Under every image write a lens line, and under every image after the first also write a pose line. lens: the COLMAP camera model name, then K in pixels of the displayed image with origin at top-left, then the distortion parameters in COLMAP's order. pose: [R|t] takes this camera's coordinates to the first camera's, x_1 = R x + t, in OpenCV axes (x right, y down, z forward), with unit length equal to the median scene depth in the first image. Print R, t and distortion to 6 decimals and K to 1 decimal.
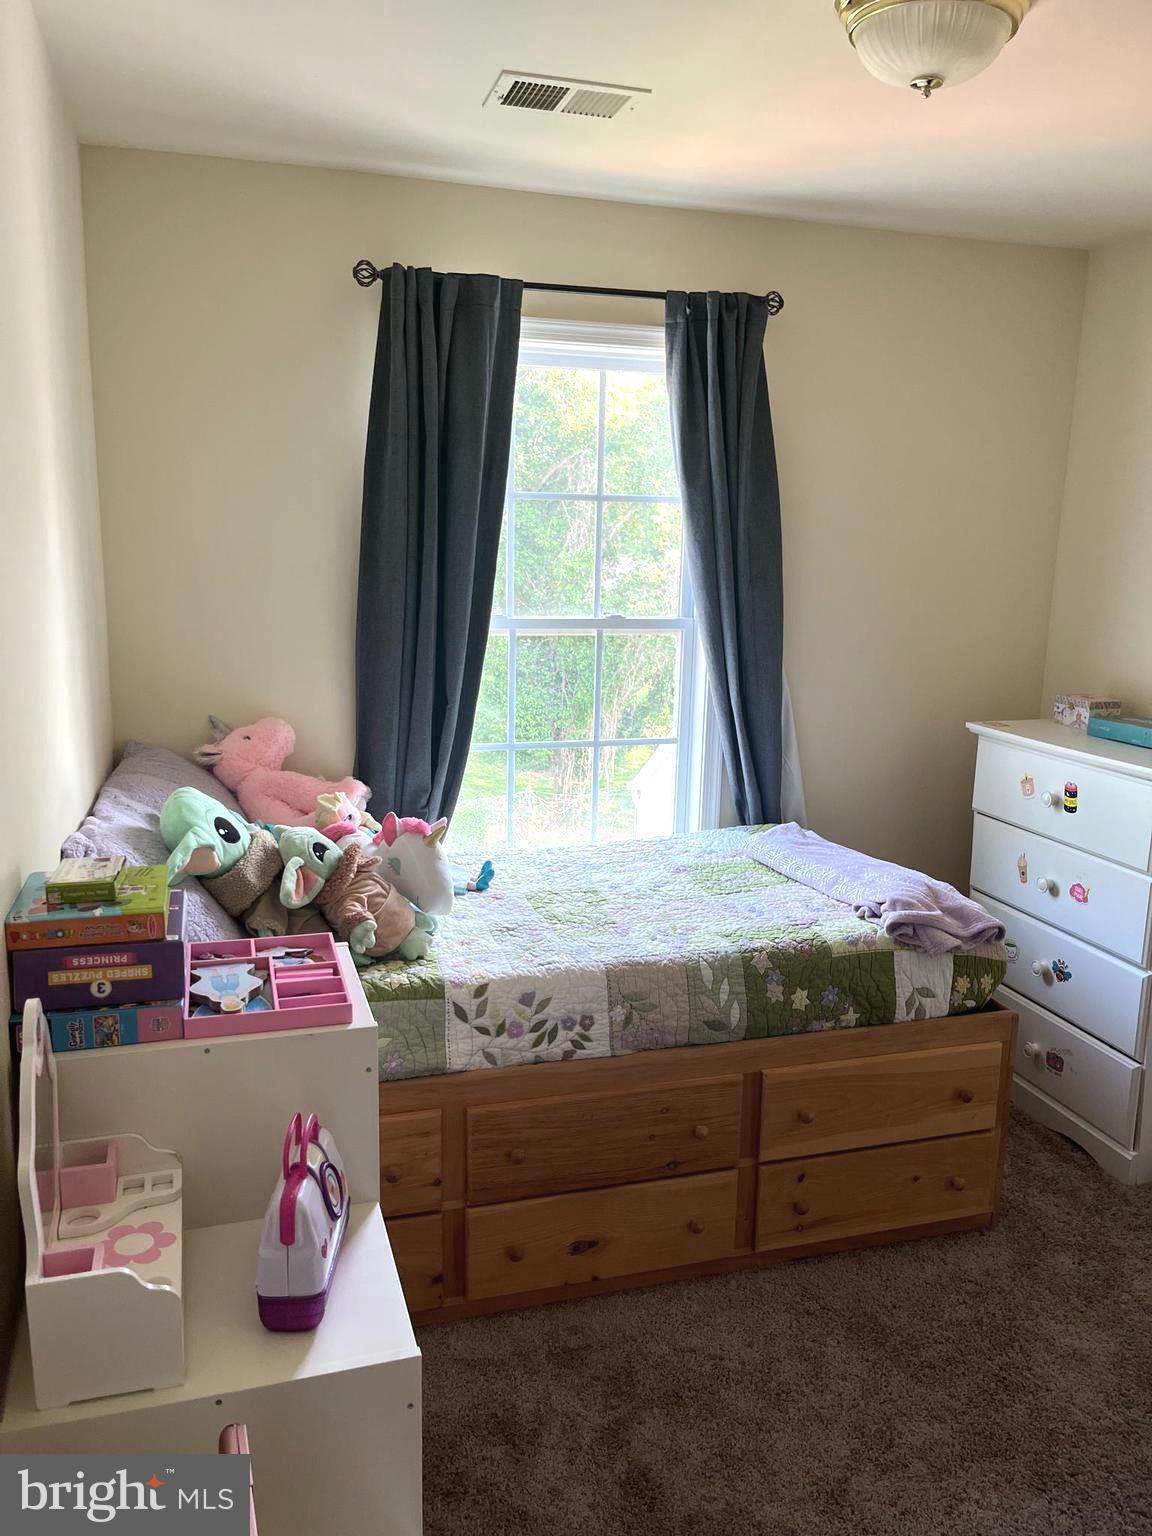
lens RADIAL K [[1170.3, 0, 579.9], [0, 1170.3, 771.5], [0, 0, 1]] dist [0.050615, -0.068714]
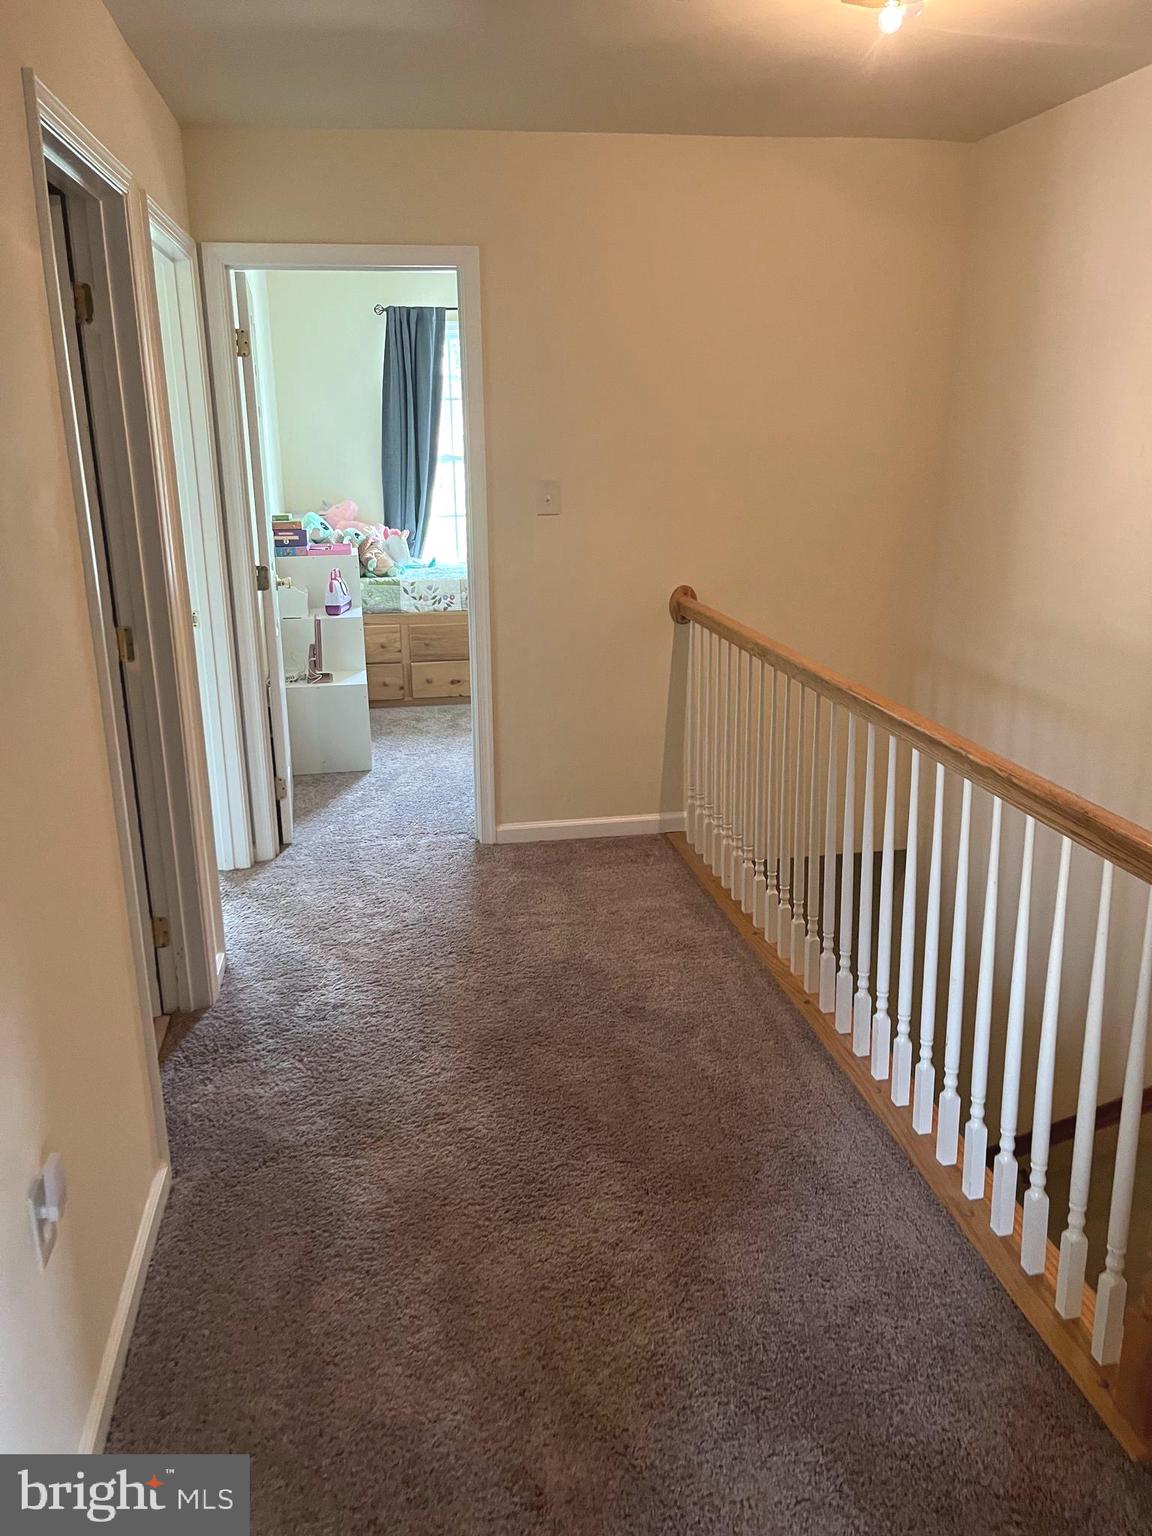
lens RADIAL K [[1170.3, 0, 571.2], [0, 1170.3, 767.3], [0, 0, 1]] dist [0.050615, -0.068714]
pose [[0.991166, 0.005495, -0.132512, 0.663465], [0.006884, 0.995663, 0.092781, 0.363370], [0.132447, -0.092873, 0.986829, -1.762562]]
